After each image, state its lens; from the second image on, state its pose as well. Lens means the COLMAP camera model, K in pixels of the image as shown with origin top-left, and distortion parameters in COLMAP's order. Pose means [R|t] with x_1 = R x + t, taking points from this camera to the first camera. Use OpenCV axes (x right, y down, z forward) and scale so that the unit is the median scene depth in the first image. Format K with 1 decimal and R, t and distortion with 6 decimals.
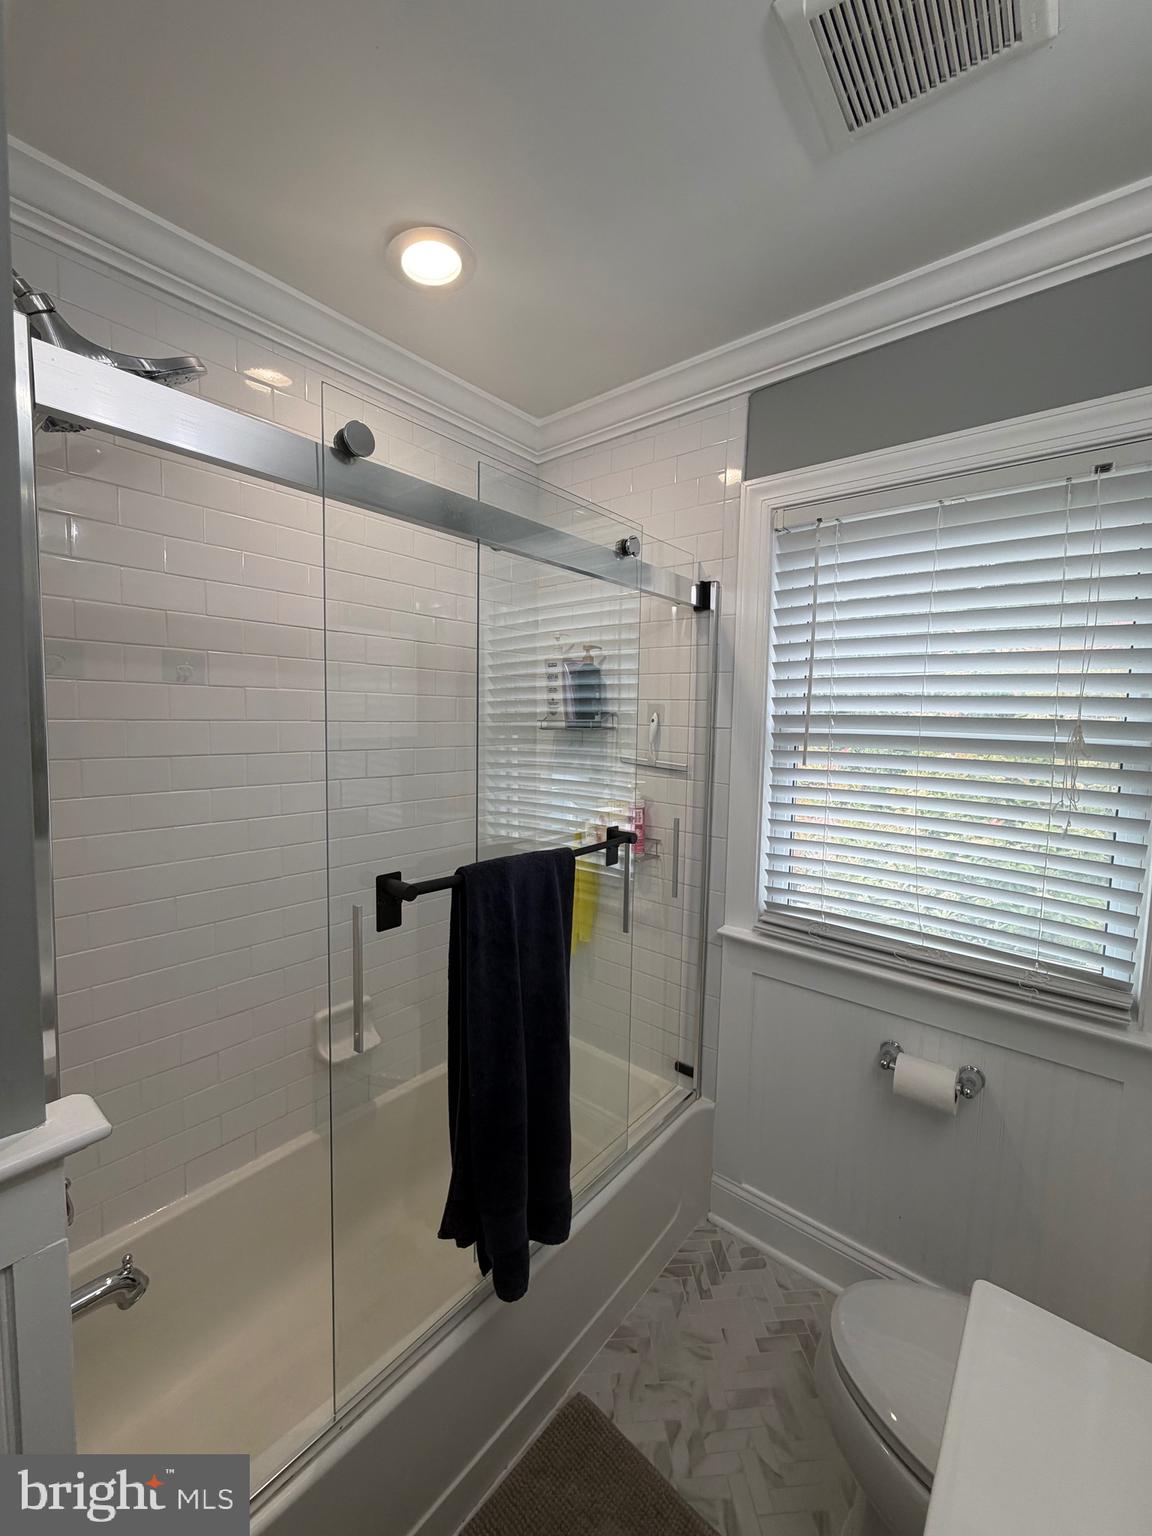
lens RADIAL K [[606.6, 0, 577.9], [0, 606.6, 773.7], [0, 0, 1]] dist [0.001524, 0.000278]
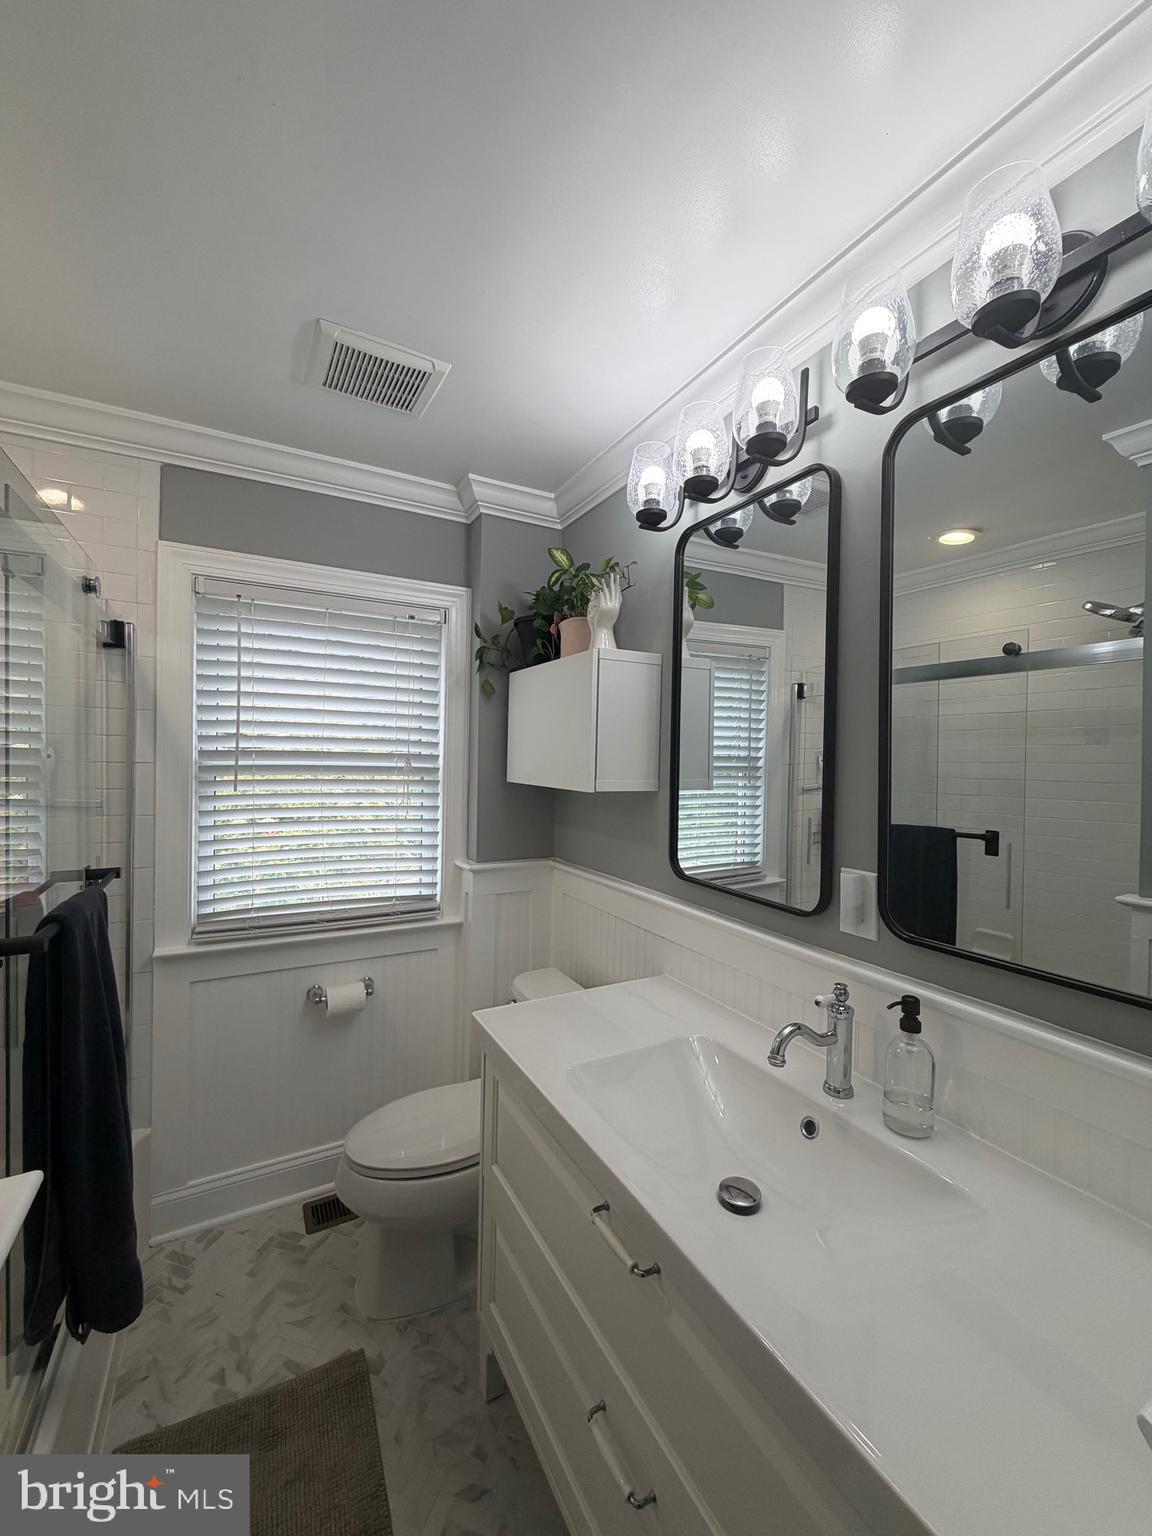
lens RADIAL K [[606.6, 0, 577.9], [0, 606.6, 773.7], [0, 0, 1]] dist [0.001524, 0.000278]
pose [[0.382607, -0.054712, 0.922290, -0.490668], [0.069360, 0.997129, 0.030378, -0.039041], [-0.921304, 0.052347, 0.385304, -0.107438]]
